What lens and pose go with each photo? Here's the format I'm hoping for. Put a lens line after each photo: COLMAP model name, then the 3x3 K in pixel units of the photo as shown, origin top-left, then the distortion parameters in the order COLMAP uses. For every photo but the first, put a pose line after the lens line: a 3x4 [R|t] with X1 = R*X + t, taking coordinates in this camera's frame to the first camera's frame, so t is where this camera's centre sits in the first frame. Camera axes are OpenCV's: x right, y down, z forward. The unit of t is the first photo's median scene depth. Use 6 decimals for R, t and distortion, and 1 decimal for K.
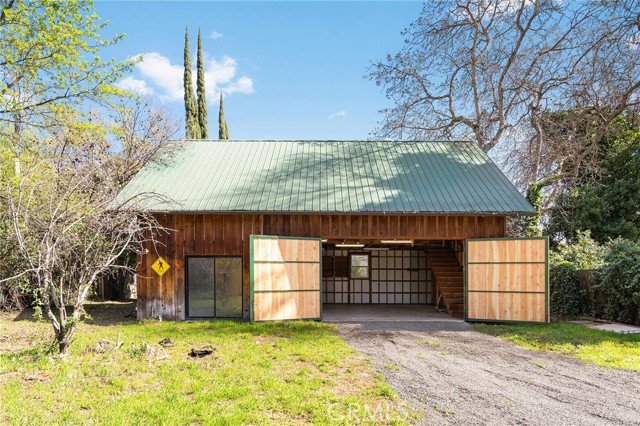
lens RADIAL K [[346.3, 0, 317.5], [0, 346.3, 219.1], [0, 0, 1]] dist [-0.000724, -0.000625]
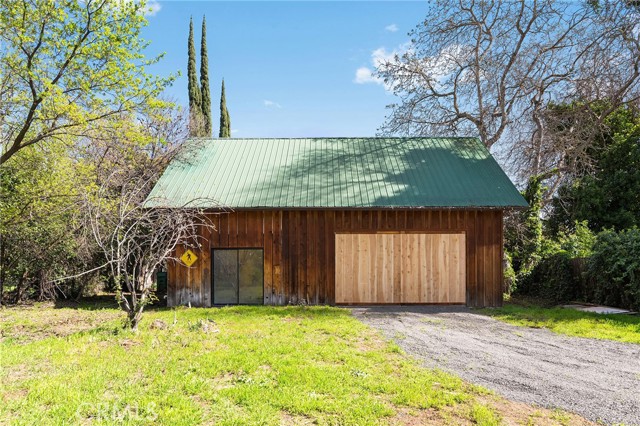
lens RADIAL K [[405.7, 0, 320.0], [0, 405.7, 213.0], [0, 0, 1]] dist [0.002215, 0.001893]
pose [[0.999740, -0.005667, 0.022070, -0.054781], [0.005065, 0.999617, 0.027219, -0.031130], [-0.022215, -0.027100, 0.999386, -0.234501]]
